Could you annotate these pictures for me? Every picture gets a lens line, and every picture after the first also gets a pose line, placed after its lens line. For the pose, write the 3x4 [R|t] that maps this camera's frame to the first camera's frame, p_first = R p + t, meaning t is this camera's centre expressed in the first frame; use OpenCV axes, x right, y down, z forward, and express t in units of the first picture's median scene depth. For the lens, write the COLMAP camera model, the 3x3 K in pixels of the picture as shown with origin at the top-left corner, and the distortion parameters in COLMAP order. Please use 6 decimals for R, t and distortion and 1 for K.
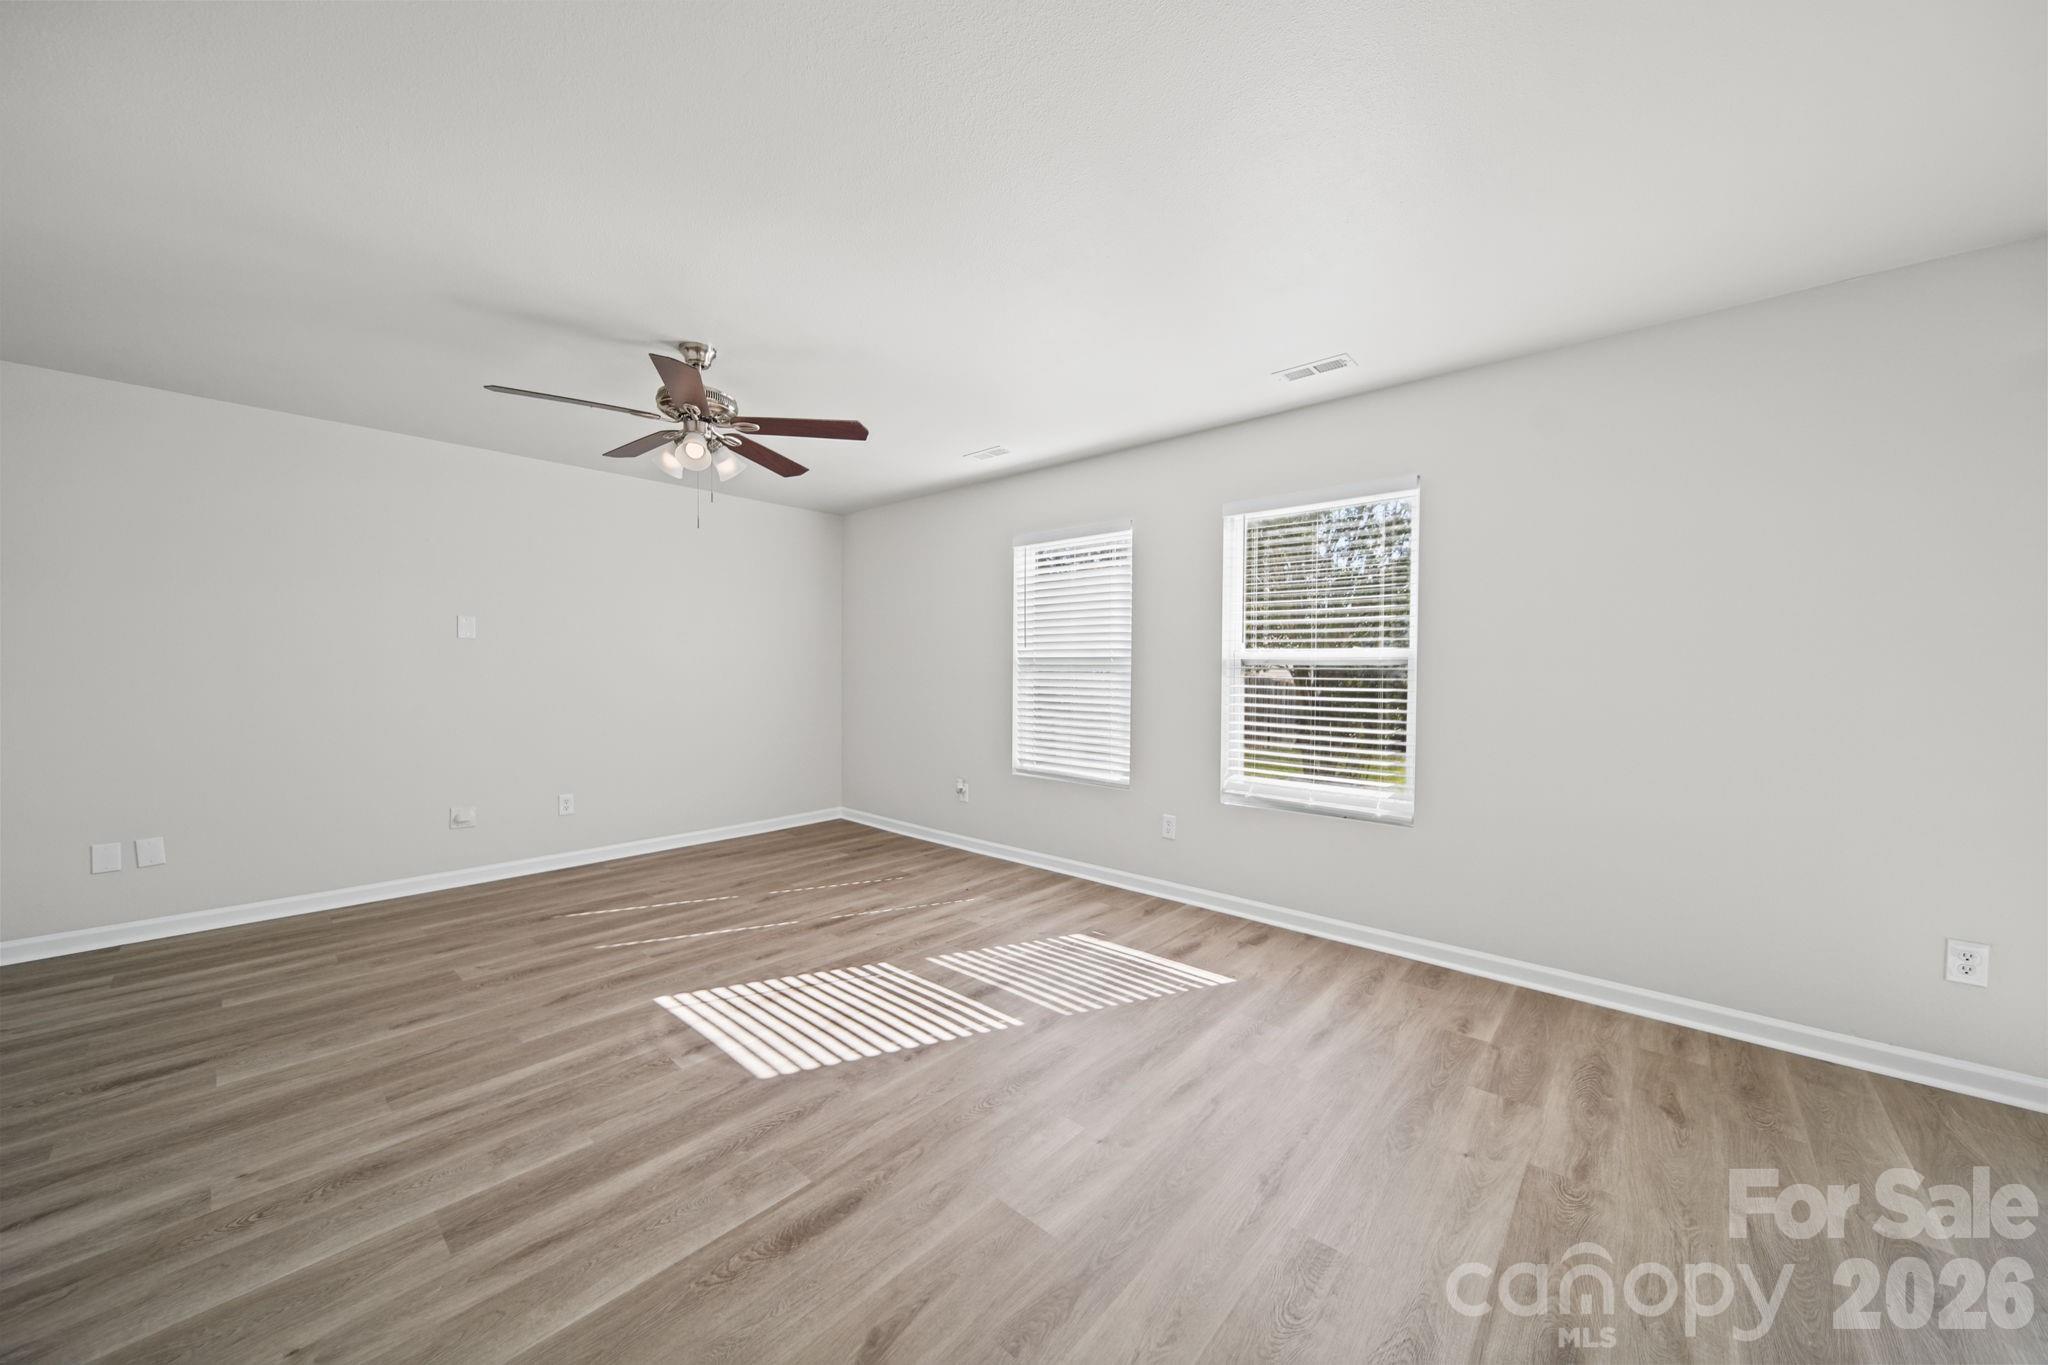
lens RADIAL K [[722.6, 0, 1033.6], [0, 722.6, 696.6], [0, 0, 1]] dist [-0.001889, -0.000921]
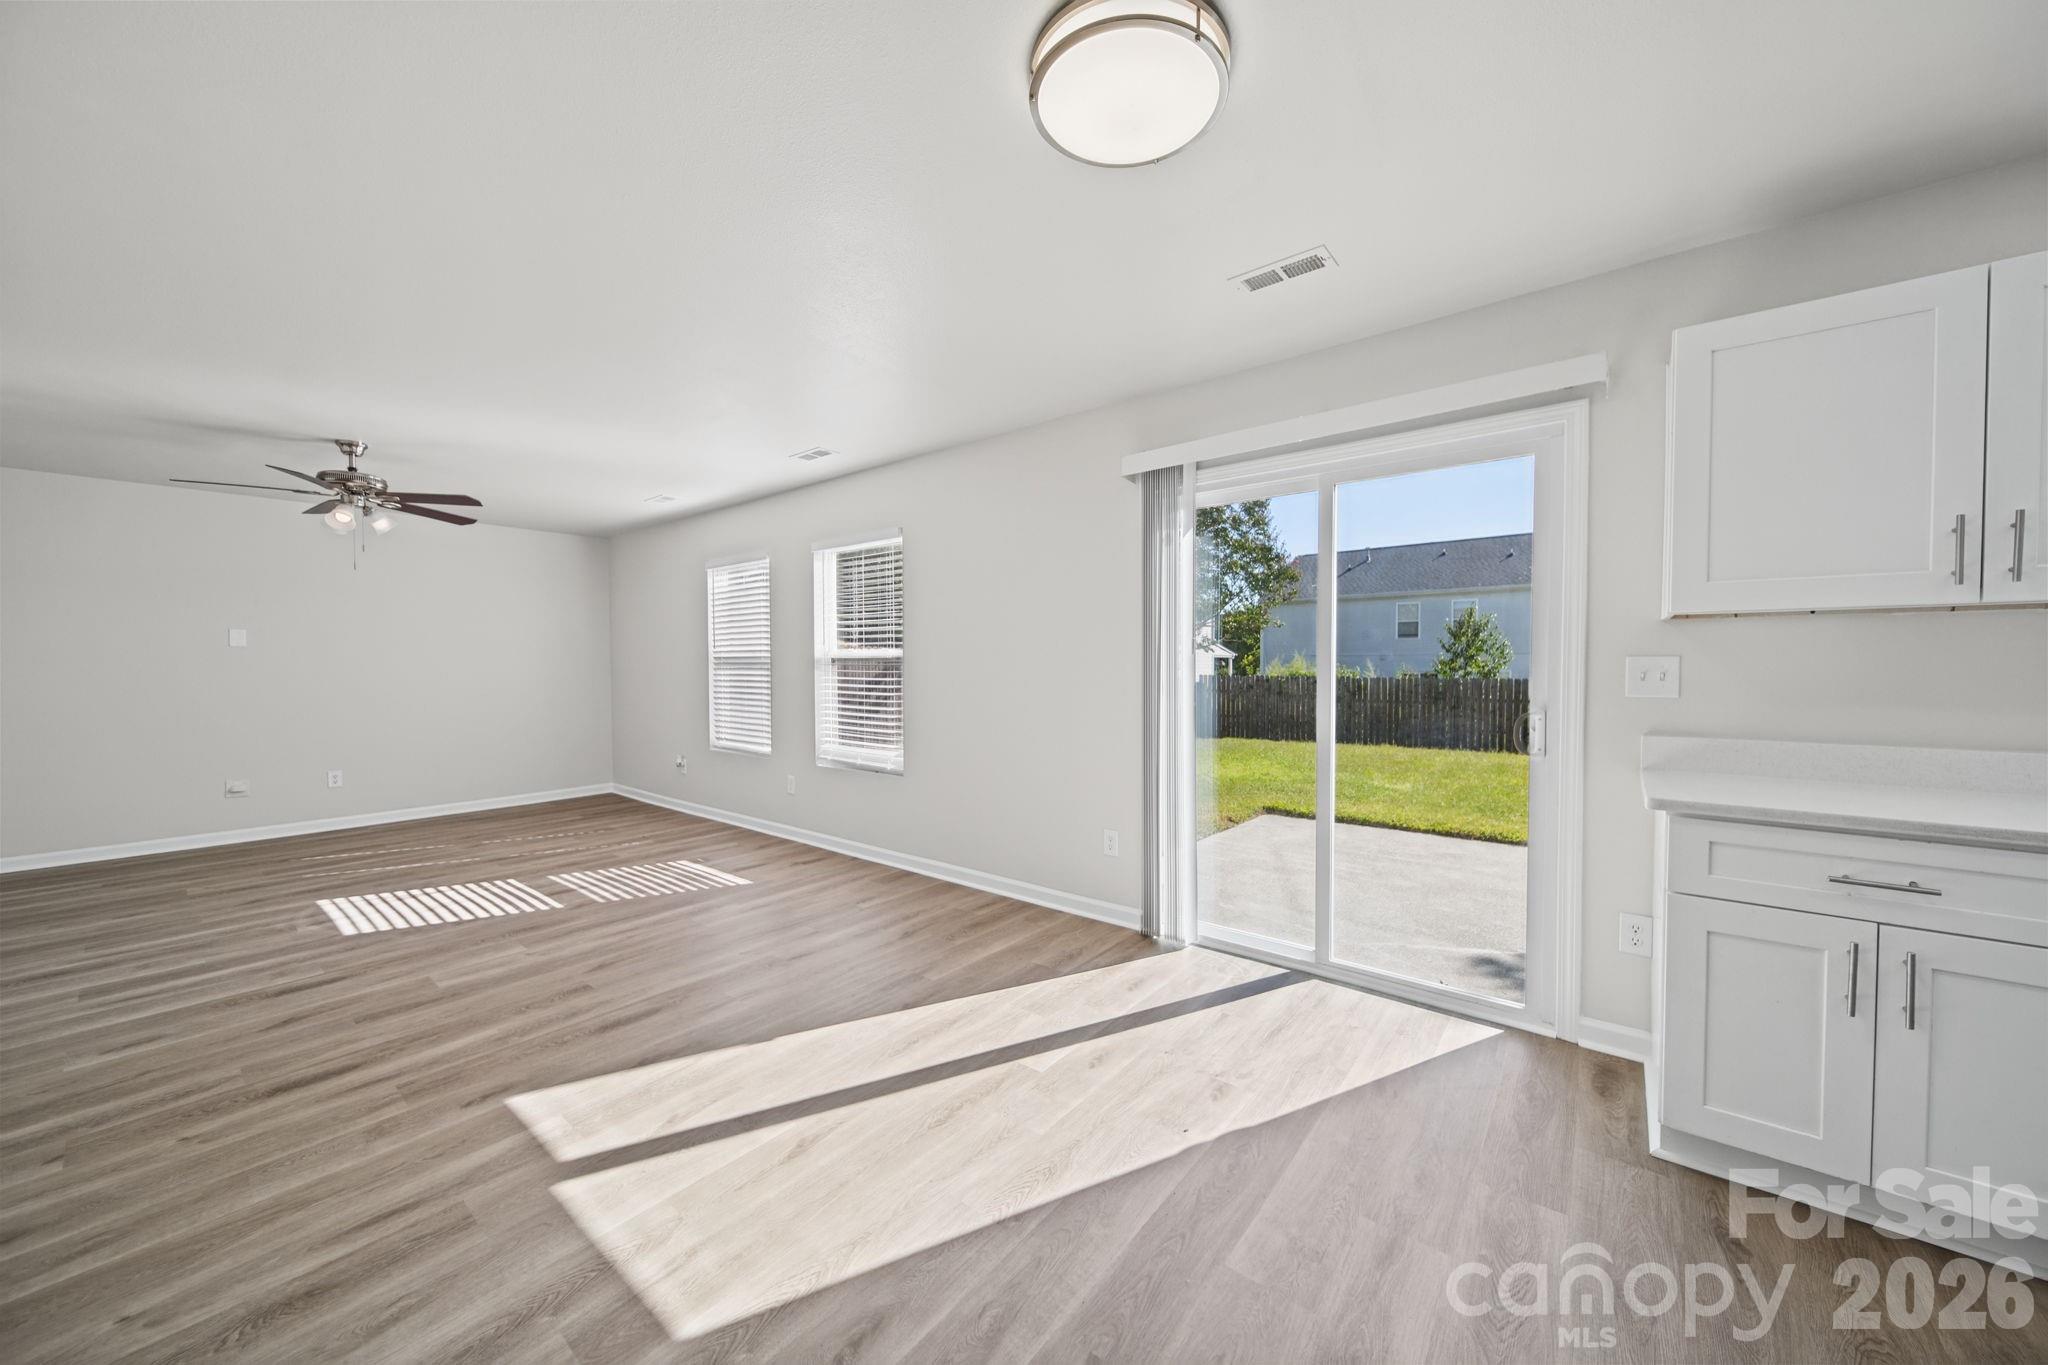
lens RADIAL K [[722.6, 0, 1029.0], [0, 722.6, 691.0], [0, 0, 1]] dist [-0.001889, -0.000921]
pose [[0.998906, -0.012199, 0.045139, 0.725370], [0.012224, 0.999925, -0.000280, 0.018895], [-0.045132, 0.000832, 0.998981, -0.433504]]
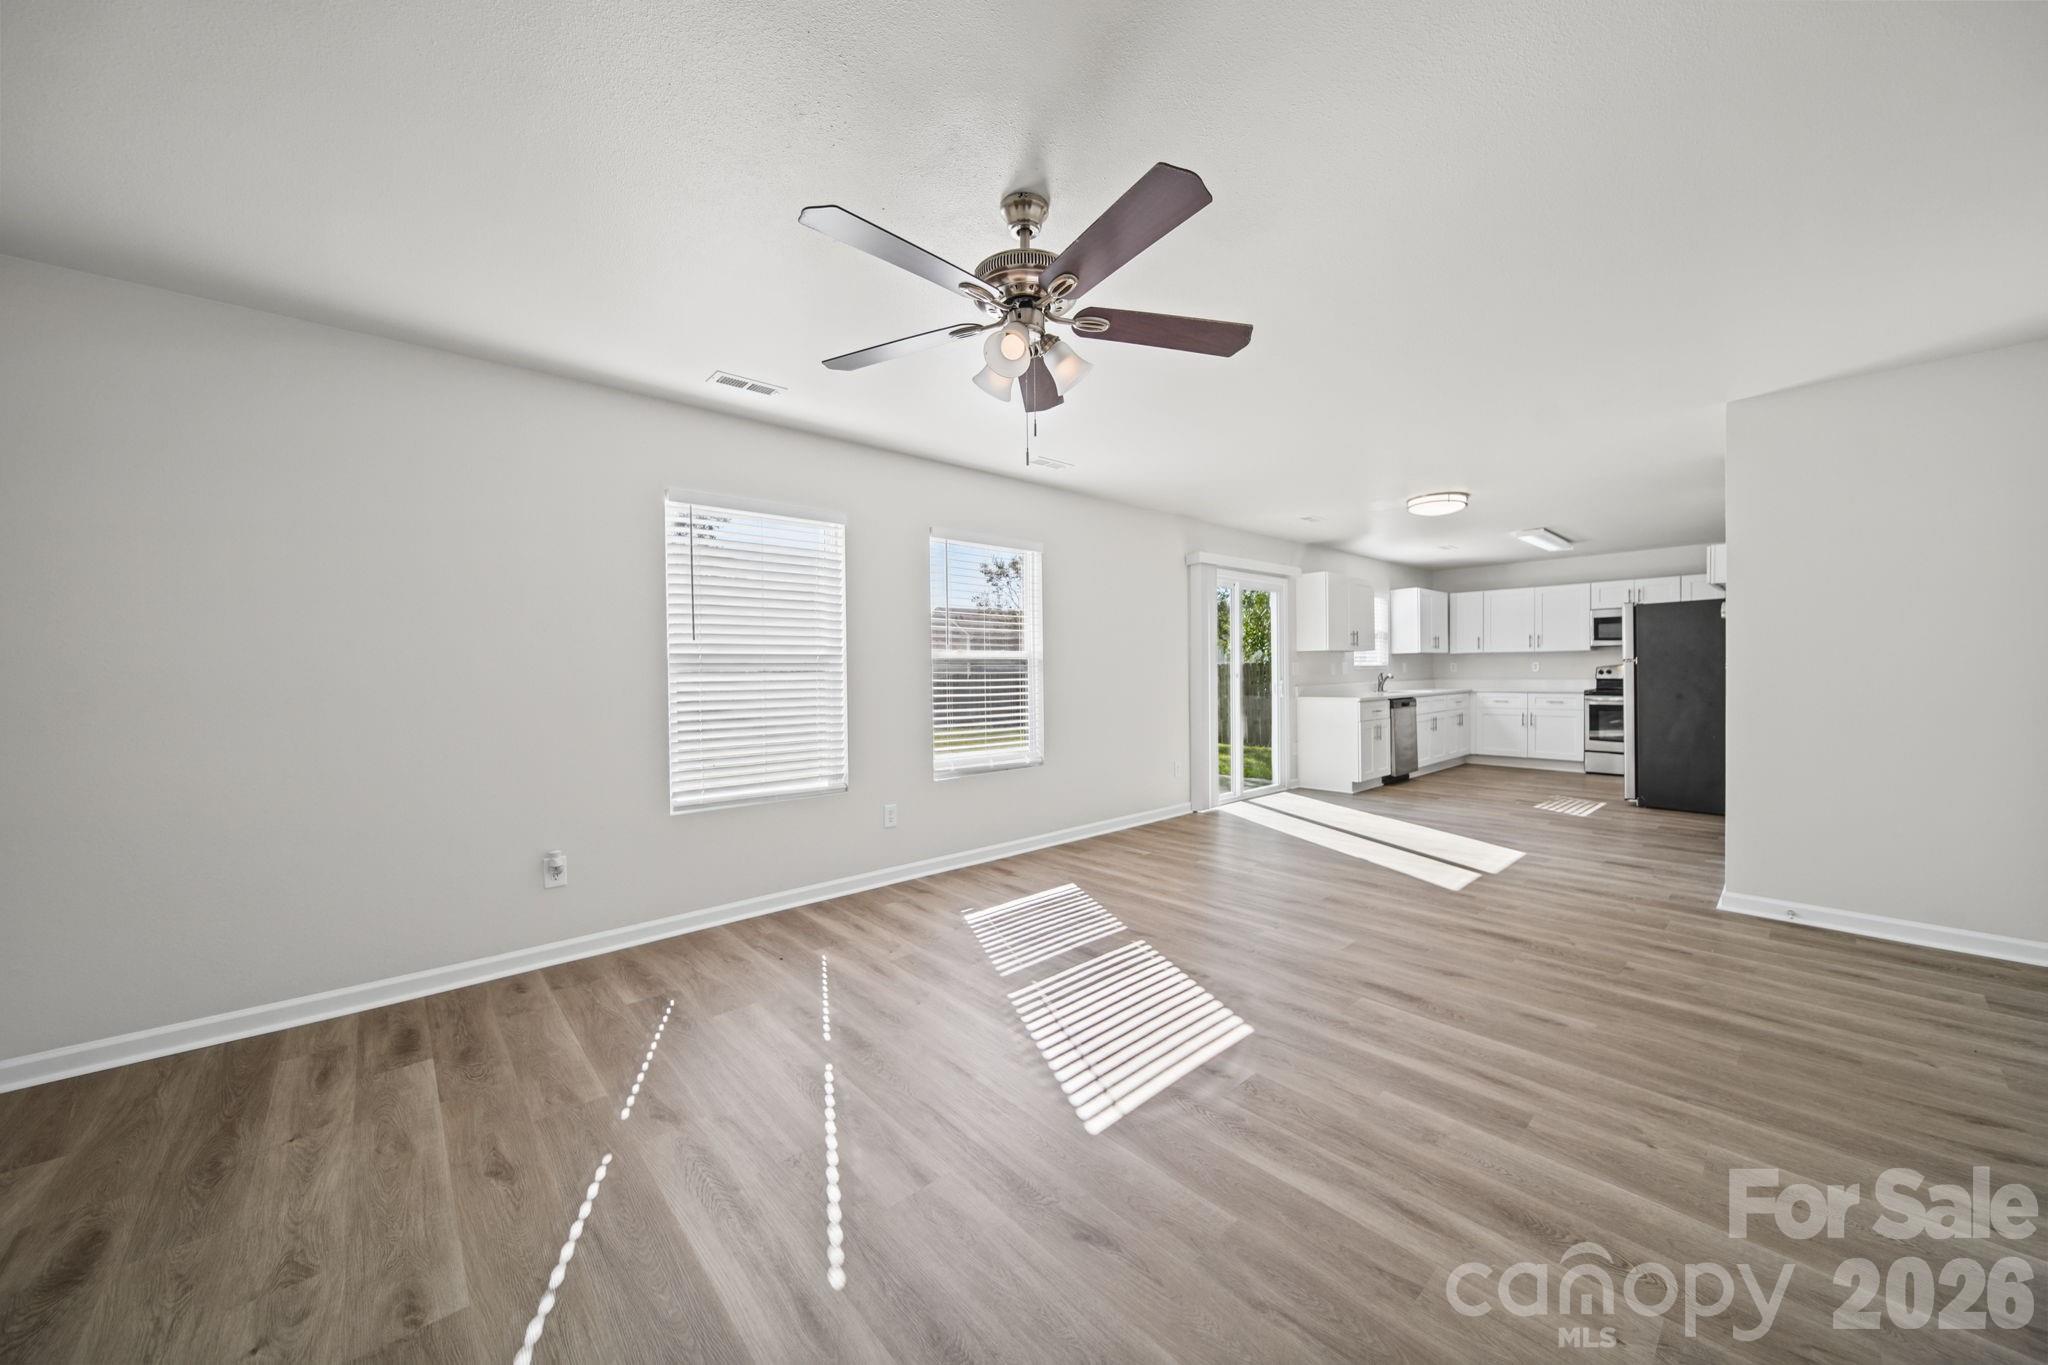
lens RADIAL K [[722.6, 0, 1036.4], [0, 722.6, 676.5], [0, 0, 1]] dist [-0.001889, -0.000921]
pose [[0.112463, -0.017129, 0.993508, -1.078415], [0.050370, 0.998664, 0.011516, -0.033322], [-0.992378, 0.048748, 0.113176, 0.841813]]
